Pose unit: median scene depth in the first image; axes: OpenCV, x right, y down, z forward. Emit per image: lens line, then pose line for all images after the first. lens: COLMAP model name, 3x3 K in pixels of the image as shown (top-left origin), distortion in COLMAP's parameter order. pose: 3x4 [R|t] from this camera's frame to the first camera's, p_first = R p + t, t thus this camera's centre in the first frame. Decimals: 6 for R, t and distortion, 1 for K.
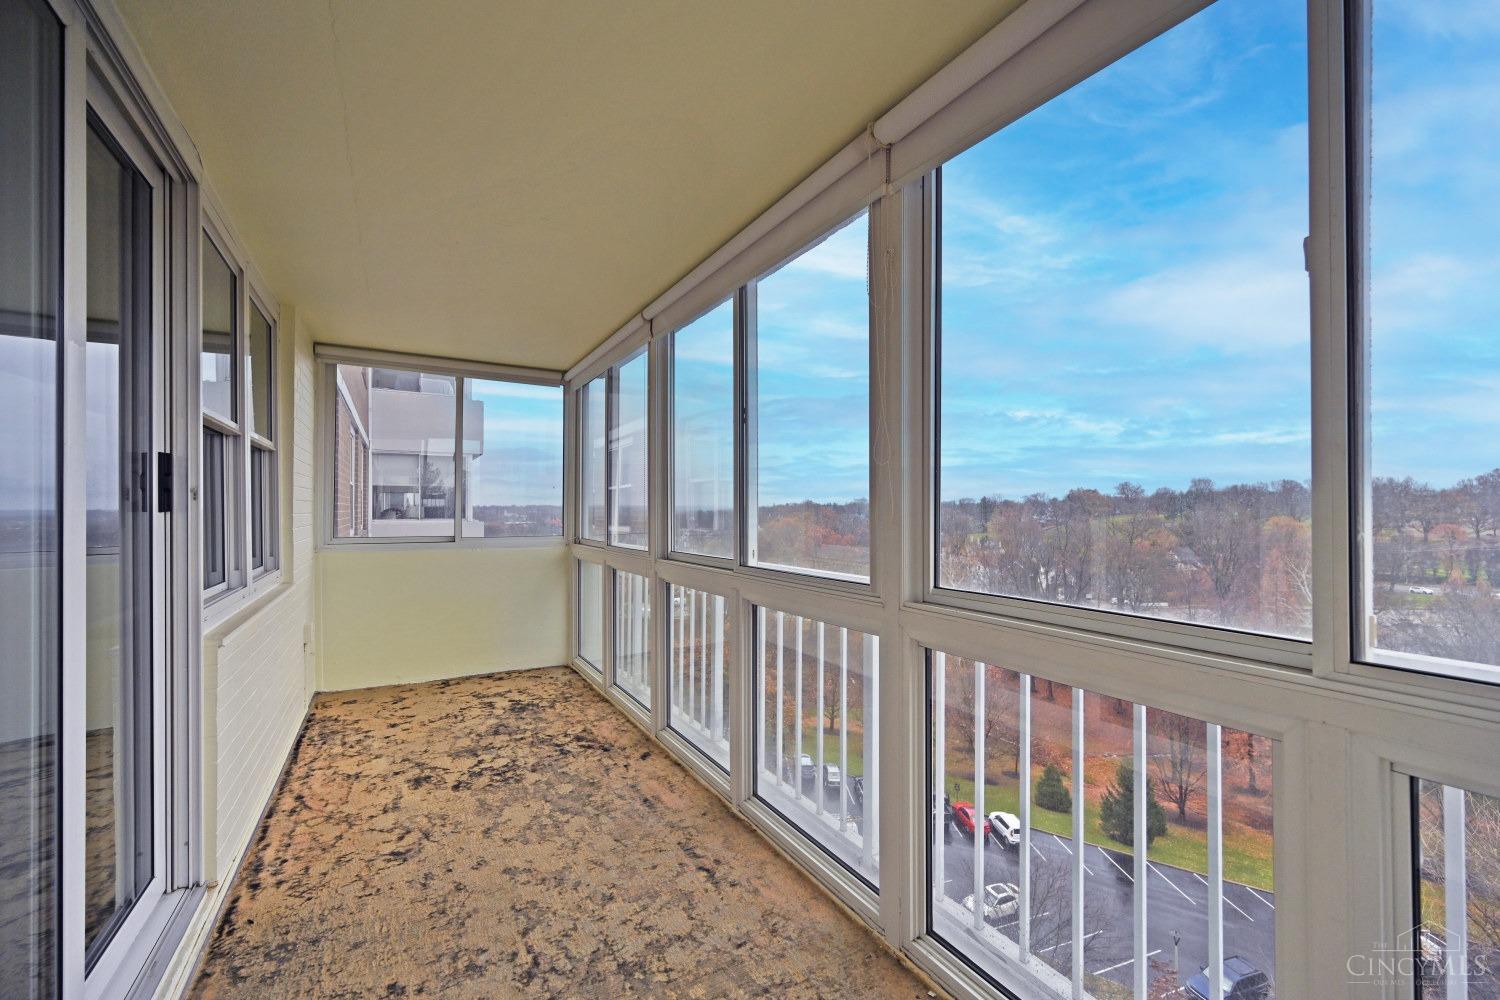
lens RADIAL K [[591.8, 0, 750.0], [0, 591.8, 500.0], [0, 0, 1]] dist [0.010375, -0.000168]
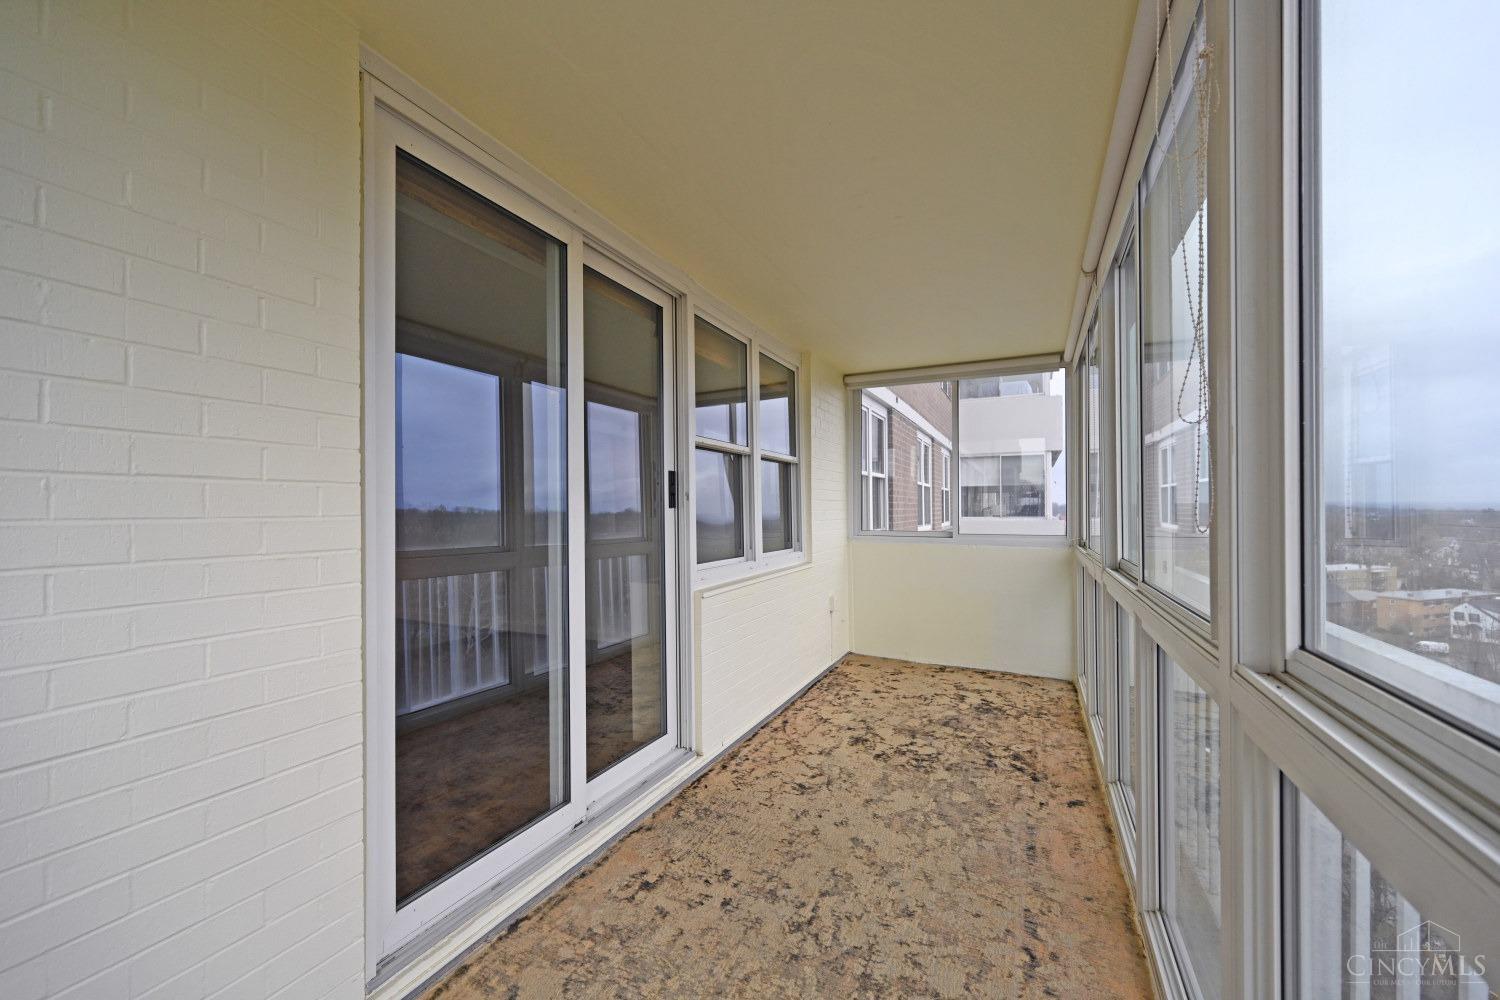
lens RADIAL K [[591.8, 0, 750.0], [0, 591.8, 500.0], [0, 0, 1]] dist [0.010375, -0.000168]
pose [[0.559138, -0.014893, -0.828941, 0.273345], [0.016791, 0.999837, -0.006638, 0.007885], [0.828904, -0.010207, 0.559297, 0.174093]]
